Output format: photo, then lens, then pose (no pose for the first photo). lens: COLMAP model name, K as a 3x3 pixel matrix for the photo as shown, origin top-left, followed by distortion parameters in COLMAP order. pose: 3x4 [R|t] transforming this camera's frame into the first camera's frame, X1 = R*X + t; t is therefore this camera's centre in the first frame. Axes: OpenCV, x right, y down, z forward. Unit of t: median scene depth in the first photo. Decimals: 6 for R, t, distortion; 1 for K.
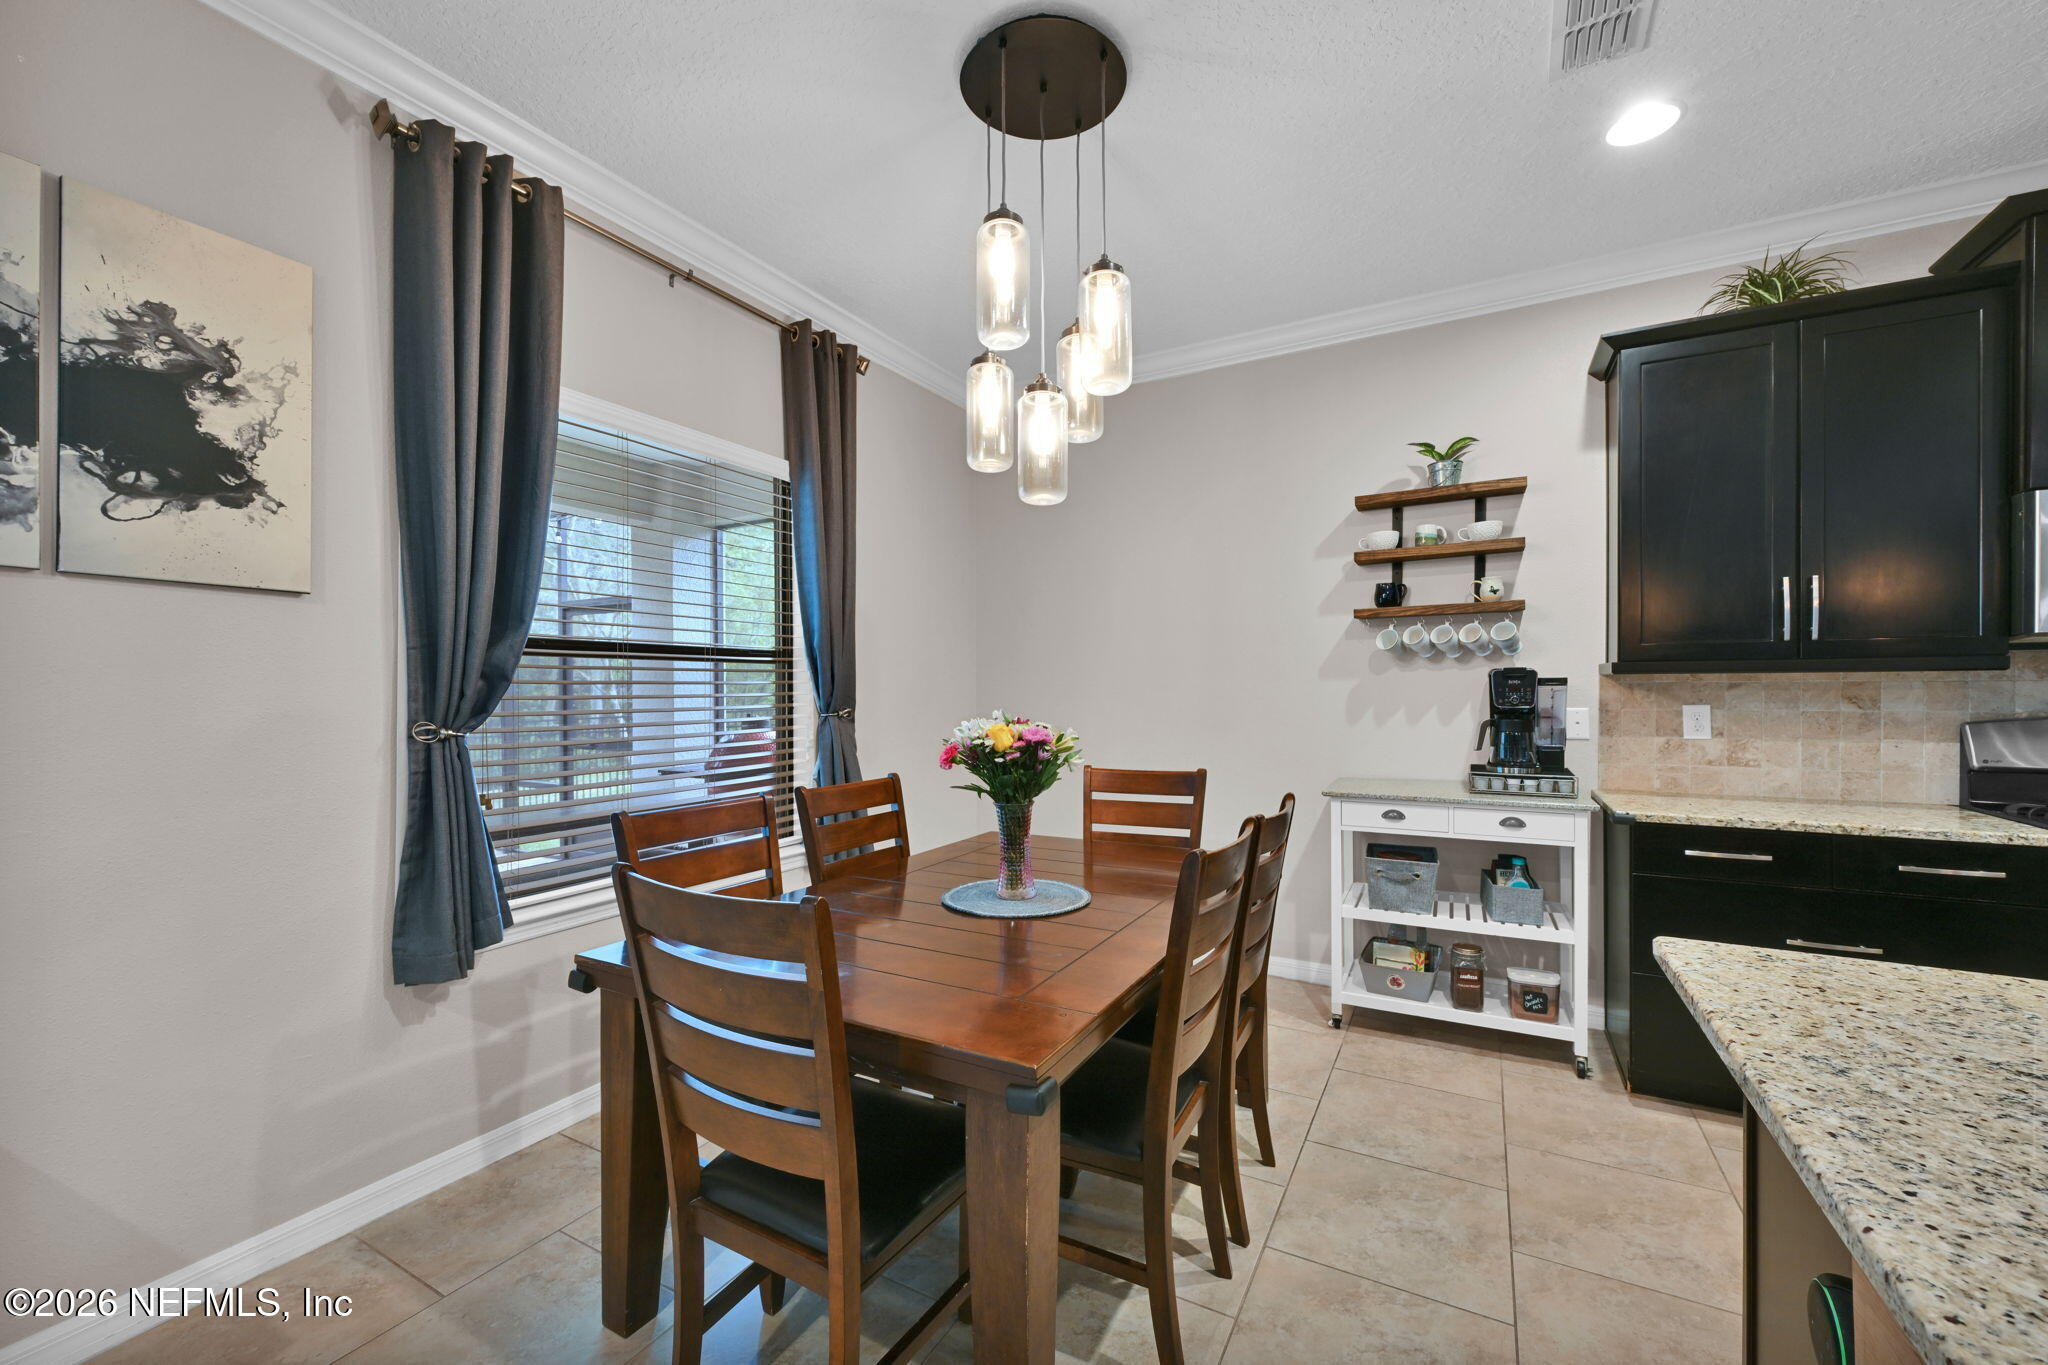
lens RADIAL K [[812.2, 0, 1033.6], [0, 812.2, 691.1], [0, 0, 1]] dist [0.000252, 0.000604]
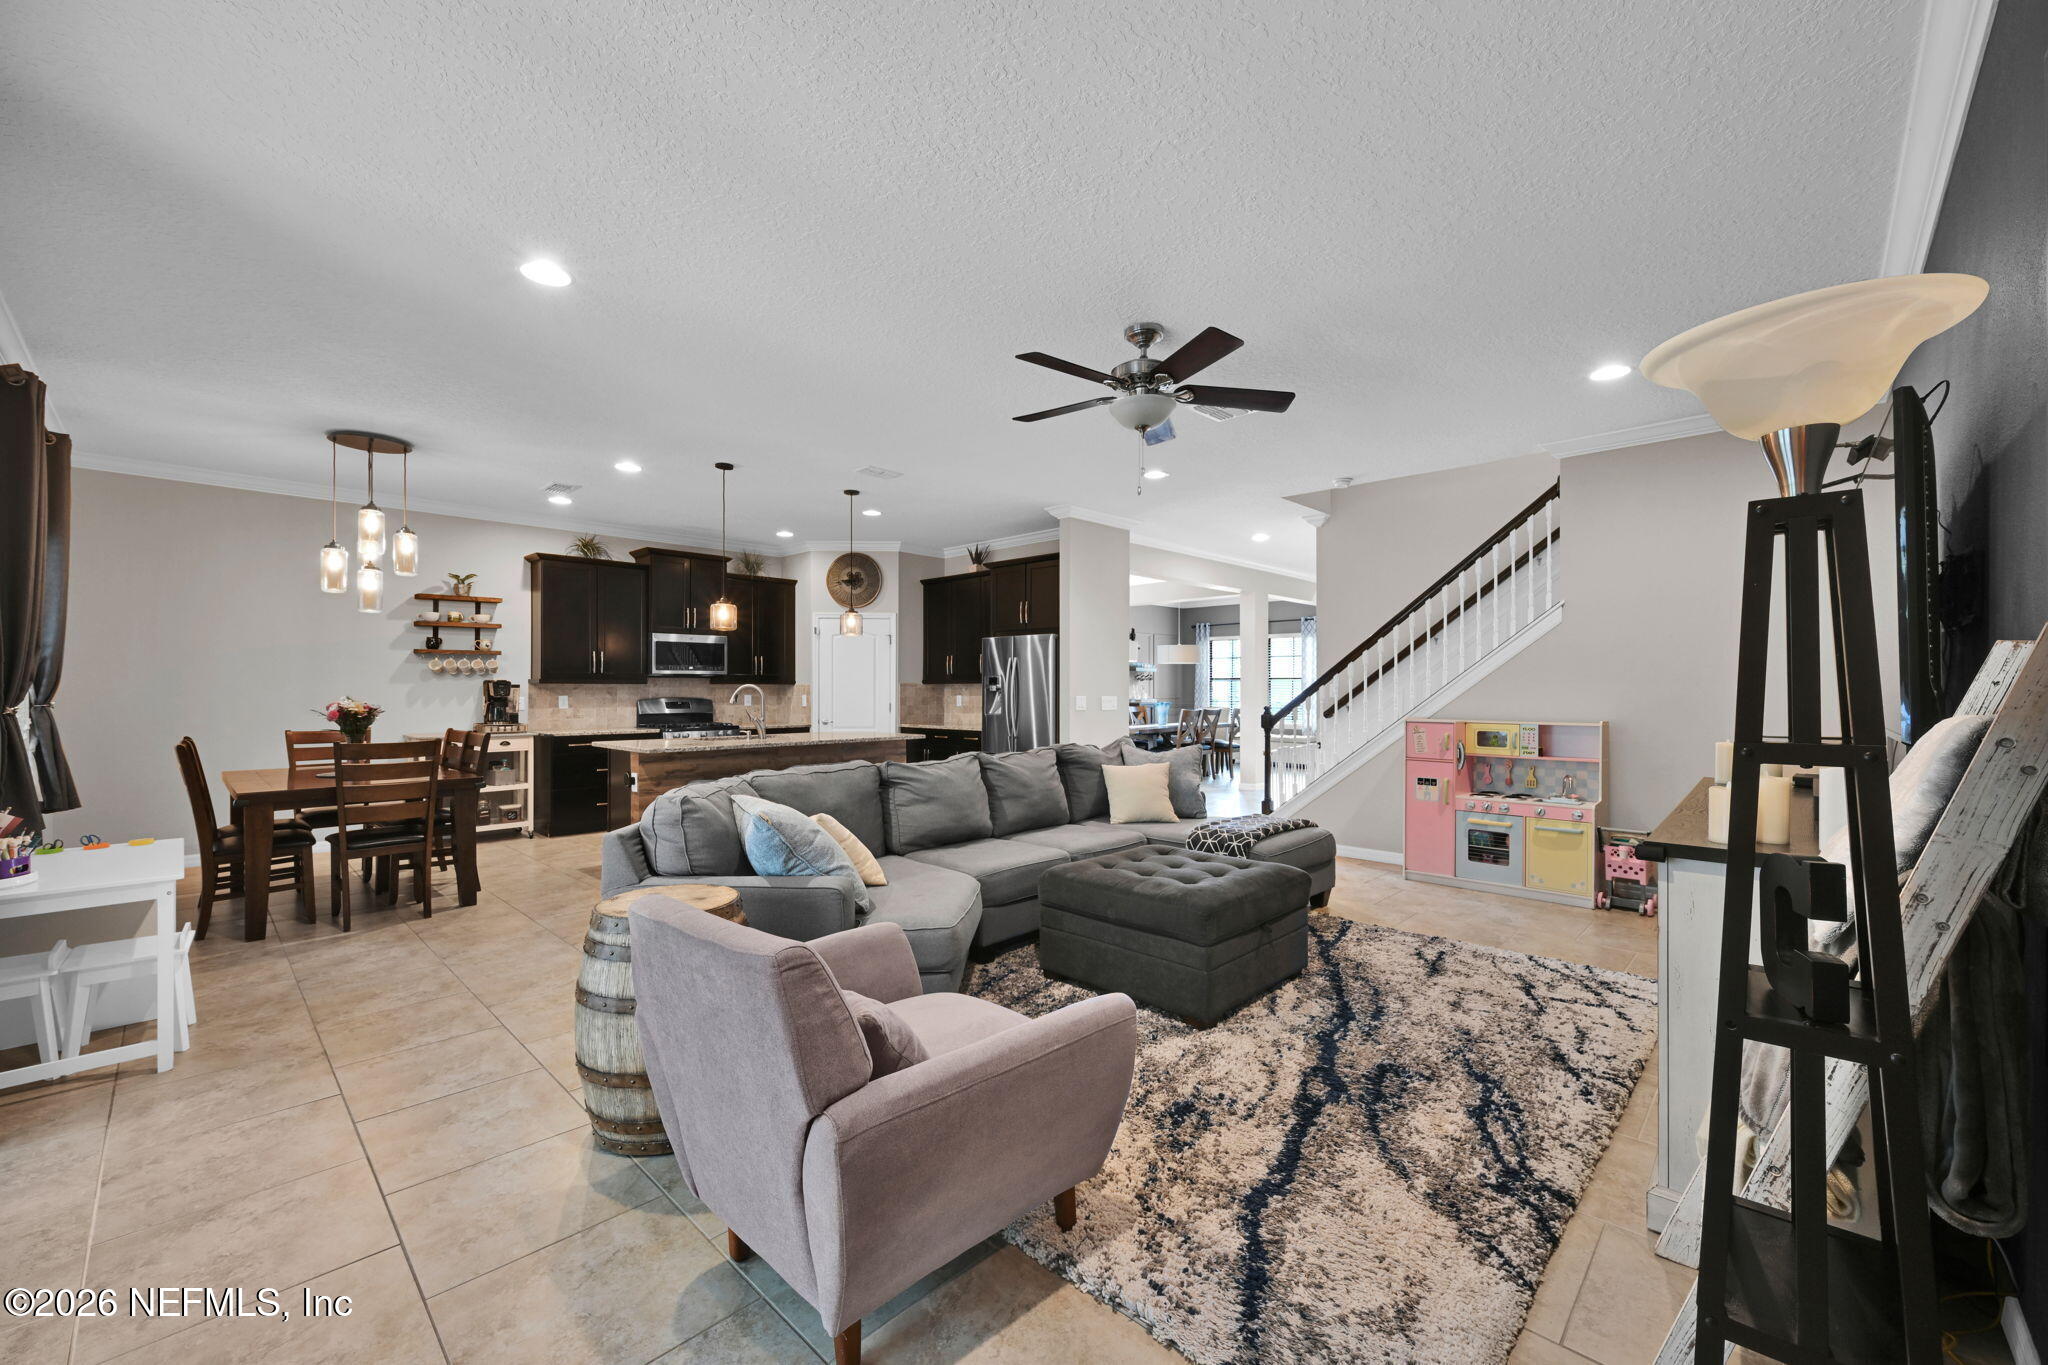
lens RADIAL K [[811.5, 0, 1033.9], [0, 811.5, 687.6], [0, 0, 1]] dist [-0.000022, 0.000068]
pose [[0.253611, 0.006612, 0.967284, -1.462622], [0.001989, 0.999971, -0.007357, 0.014748], [-0.967304, 0.003789, 0.253591, -1.244184]]
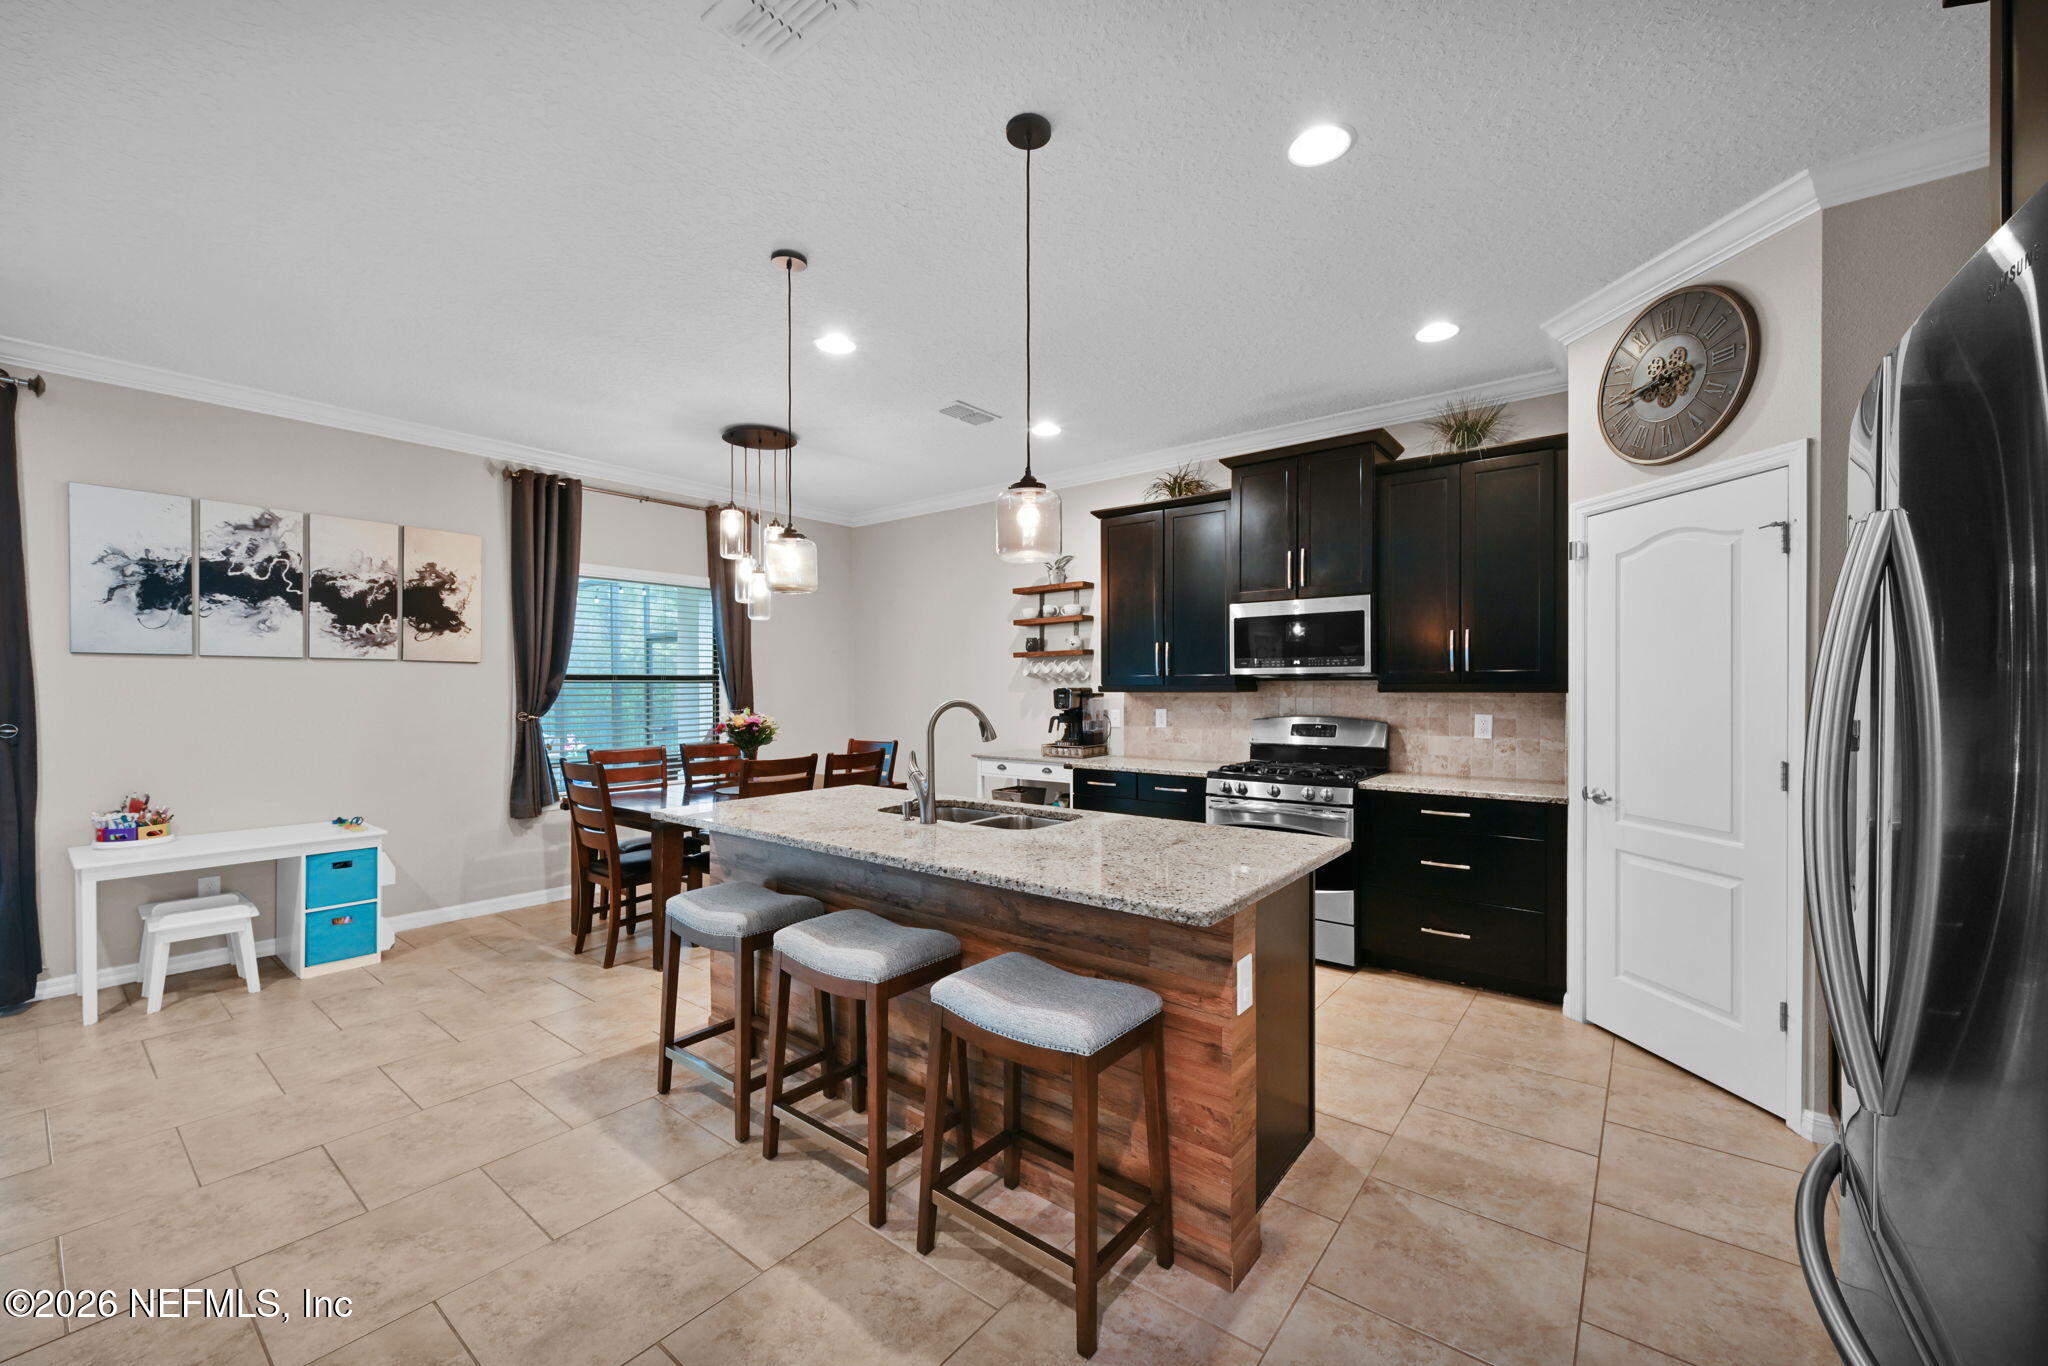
lens RADIAL K [[811.5, 0, 1033.9], [0, 811.5, 688.1], [0, 0, 1]] dist [-0.000022, 0.000068]
pose [[0.987135, 0.002636, -0.159866, 0.900823], [-0.002733, 0.999996, -0.000387, -0.030237], [0.159865, 0.000819, 0.987139, -0.904910]]
